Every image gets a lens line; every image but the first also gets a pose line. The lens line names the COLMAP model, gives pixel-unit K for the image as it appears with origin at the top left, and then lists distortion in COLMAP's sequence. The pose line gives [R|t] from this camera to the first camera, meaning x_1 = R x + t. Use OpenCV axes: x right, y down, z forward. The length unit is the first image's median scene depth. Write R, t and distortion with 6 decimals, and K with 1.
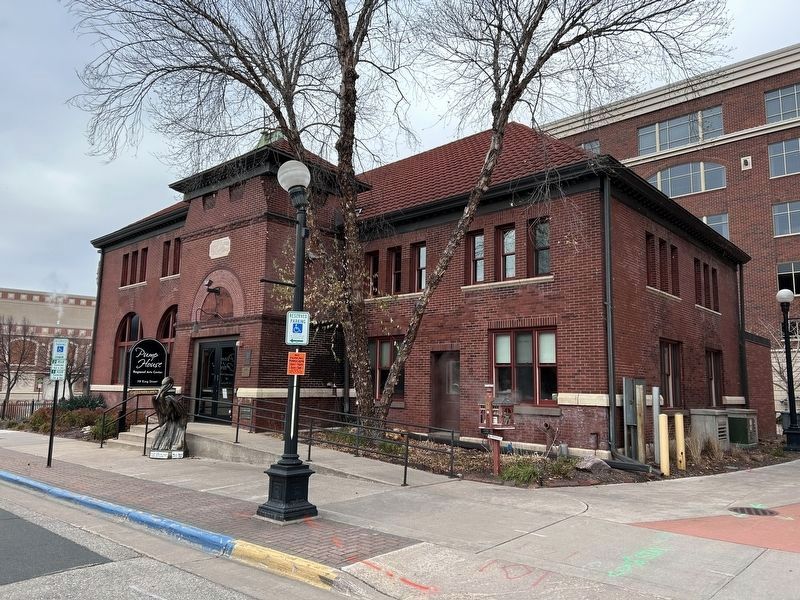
lens RADIAL K [[591.6, 0, 399.3], [0, 591.6, 303.8], [0, 0, 1]] dist [0.042742, -0.021840]
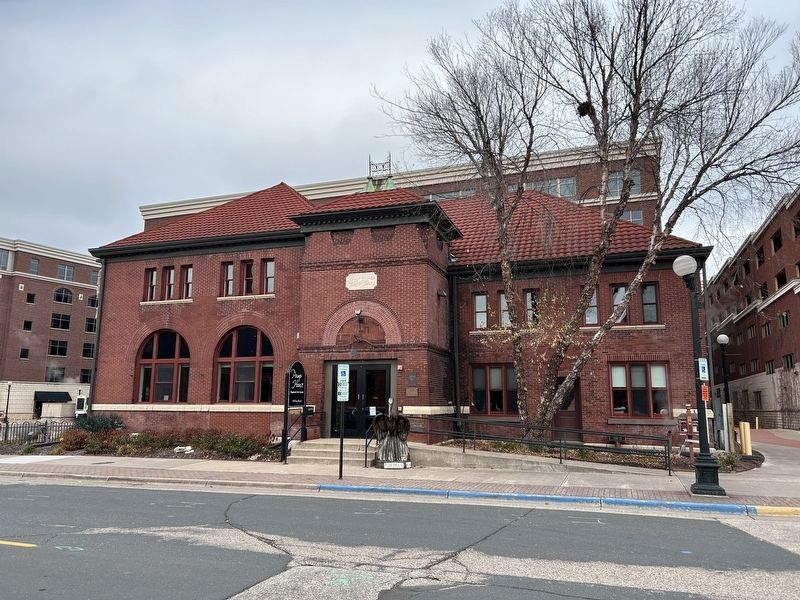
lens RADIAL K [[591.6, 0, 391.9], [0, 591.6, 298.6], [0, 0, 1]] dist [0.042742, -0.021840]
pose [[0.934304, 0.054897, 0.352224, -0.653366], [-0.043690, 0.998256, -0.039695, -0.019394], [-0.353789, 0.021698, 0.935073, -0.067839]]
